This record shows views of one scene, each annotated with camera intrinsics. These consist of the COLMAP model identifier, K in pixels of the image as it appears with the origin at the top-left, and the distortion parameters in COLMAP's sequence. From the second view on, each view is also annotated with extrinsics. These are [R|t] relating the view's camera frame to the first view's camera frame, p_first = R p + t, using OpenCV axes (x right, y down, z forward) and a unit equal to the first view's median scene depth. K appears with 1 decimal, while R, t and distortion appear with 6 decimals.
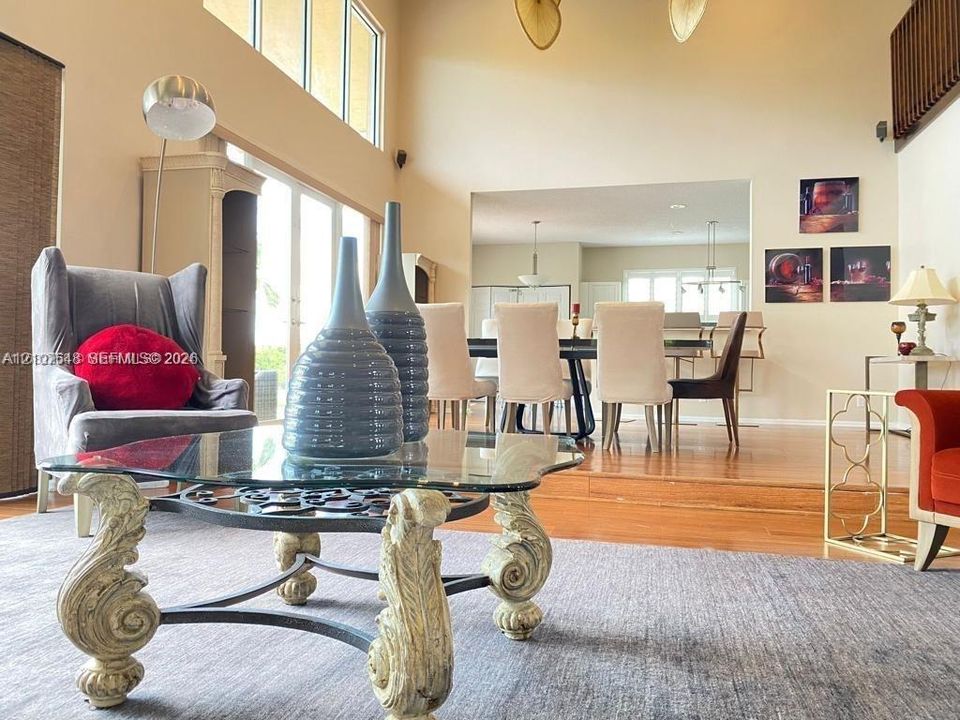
lens RADIAL K [[724.8, 0, 473.7], [0, 724.8, 359.8], [0, 0, 1]] dist [-0.018016, -0.004847]
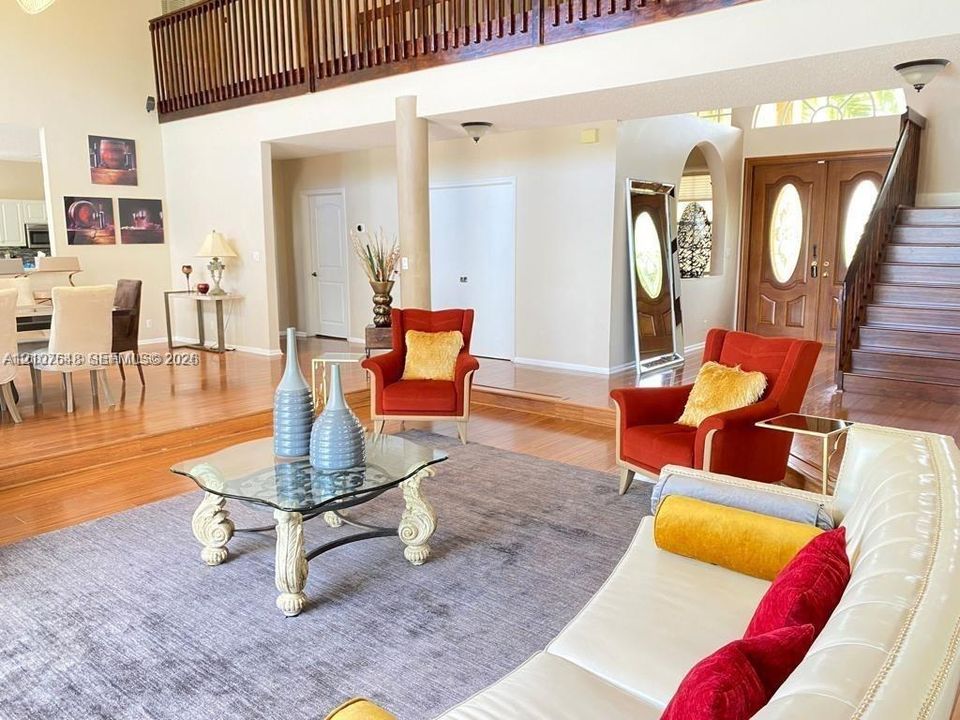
lens RADIAL K [[724.8, 0, 478.6], [0, 724.8, 364.9], [0, 0, 1]] dist [-0.018016, -0.004847]
pose [[0.407231, -0.169426, 0.897473, -0.411953], [-0.006381, 0.982092, 0.188296, -0.123018], [-0.913303, -0.082406, 0.398857, -0.046205]]
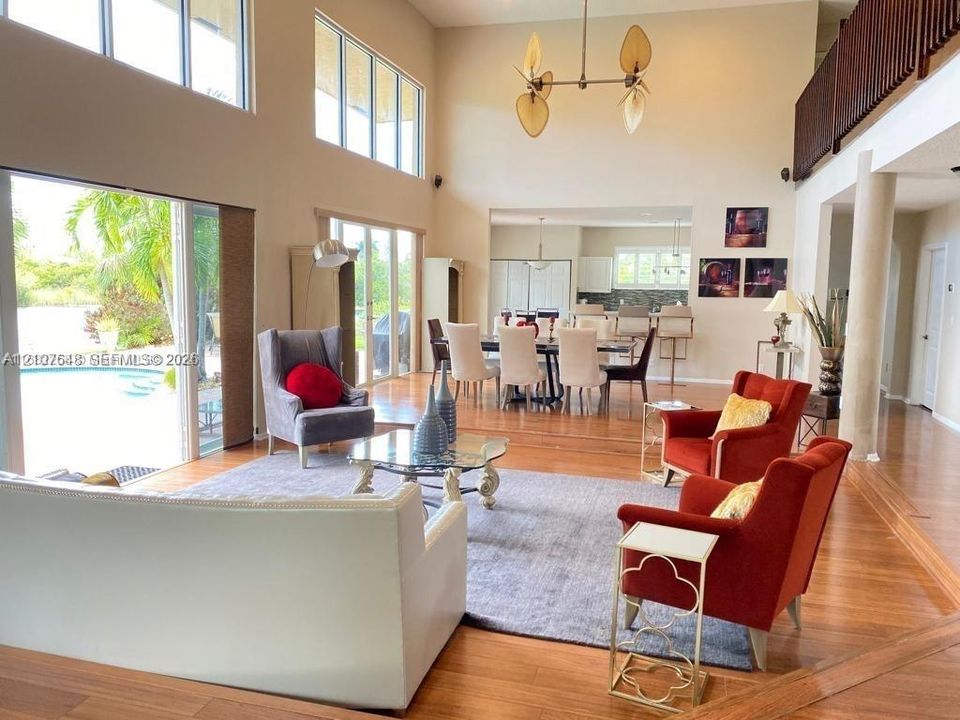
lens RADIAL K [[724.8, 0, 478.4], [0, 724.8, 363.9], [0, 0, 1]] dist [-0.018016, -0.004847]
pose [[0.999248, 0.003135, -0.038652, 0.034994], [0.001939, 0.991443, 0.130527, -0.148902], [0.038731, -0.130504, 0.990691, -0.471187]]
